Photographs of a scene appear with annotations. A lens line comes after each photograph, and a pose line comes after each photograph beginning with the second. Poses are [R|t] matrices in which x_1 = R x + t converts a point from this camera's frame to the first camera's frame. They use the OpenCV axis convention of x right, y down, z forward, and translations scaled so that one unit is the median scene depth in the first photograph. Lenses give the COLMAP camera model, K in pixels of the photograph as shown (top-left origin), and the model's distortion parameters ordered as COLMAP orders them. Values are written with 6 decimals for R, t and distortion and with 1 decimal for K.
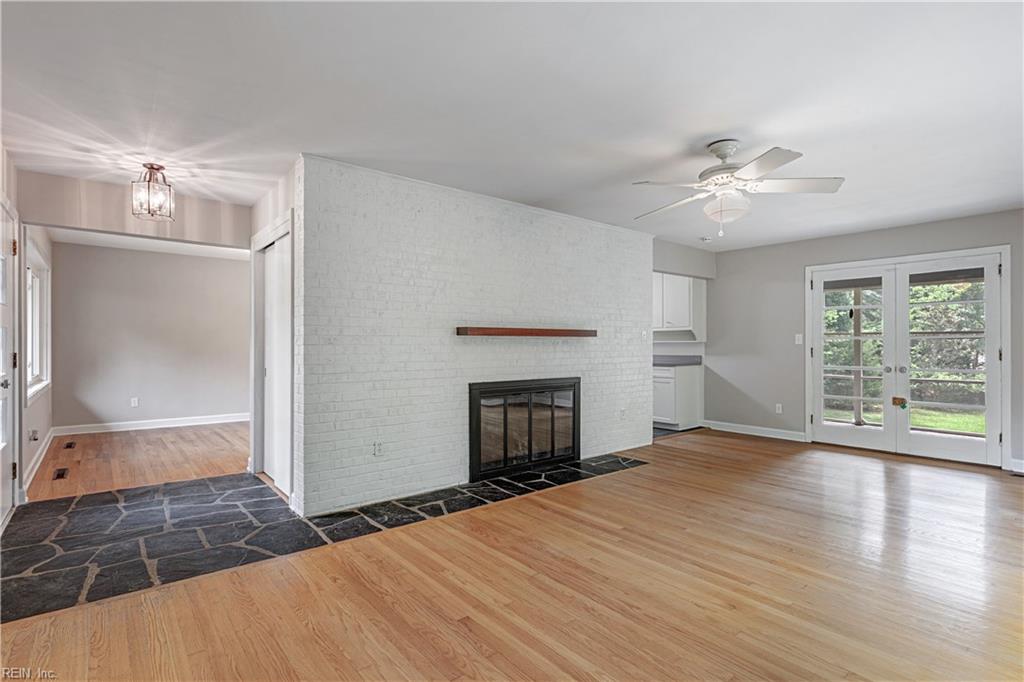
lens RADIAL K [[512.1, 0, 518.1], [0, 512.1, 342.8], [0, 0, 1]] dist [-0.003496, -0.000607]
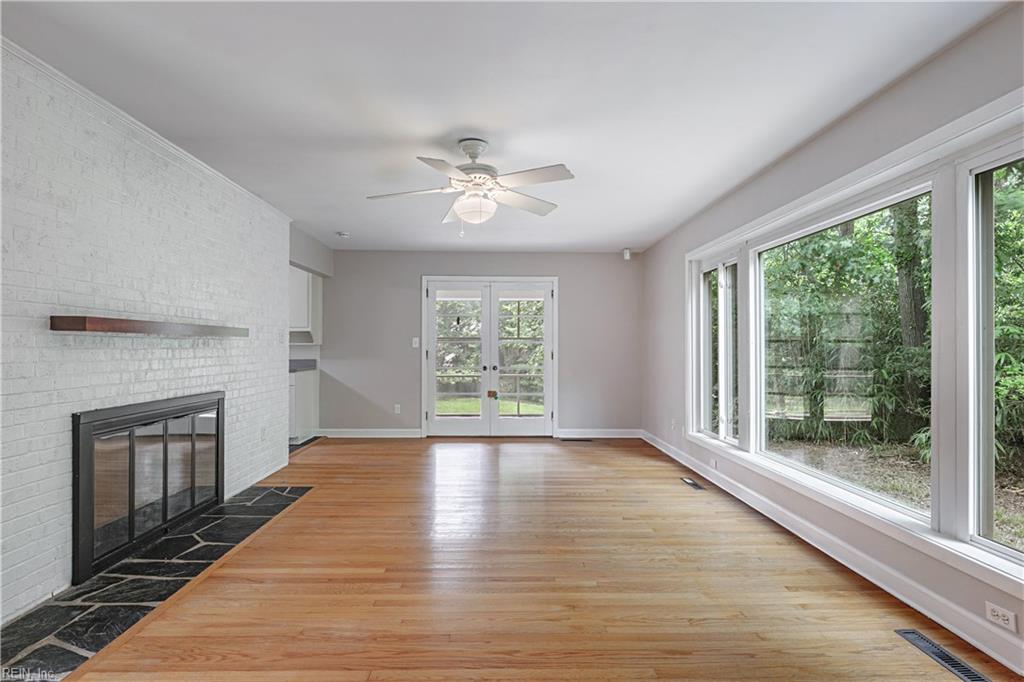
lens RADIAL K [[512.1, 0, 518.1], [0, 512.1, 342.8], [0, 0, 1]] dist [-0.003496, -0.000607]
pose [[0.615324, 0.008359, 0.788230, -0.237431], [-0.004092, 0.999964, -0.007410, 0.001061], [-0.788264, 0.001334, 0.615336, 0.244591]]
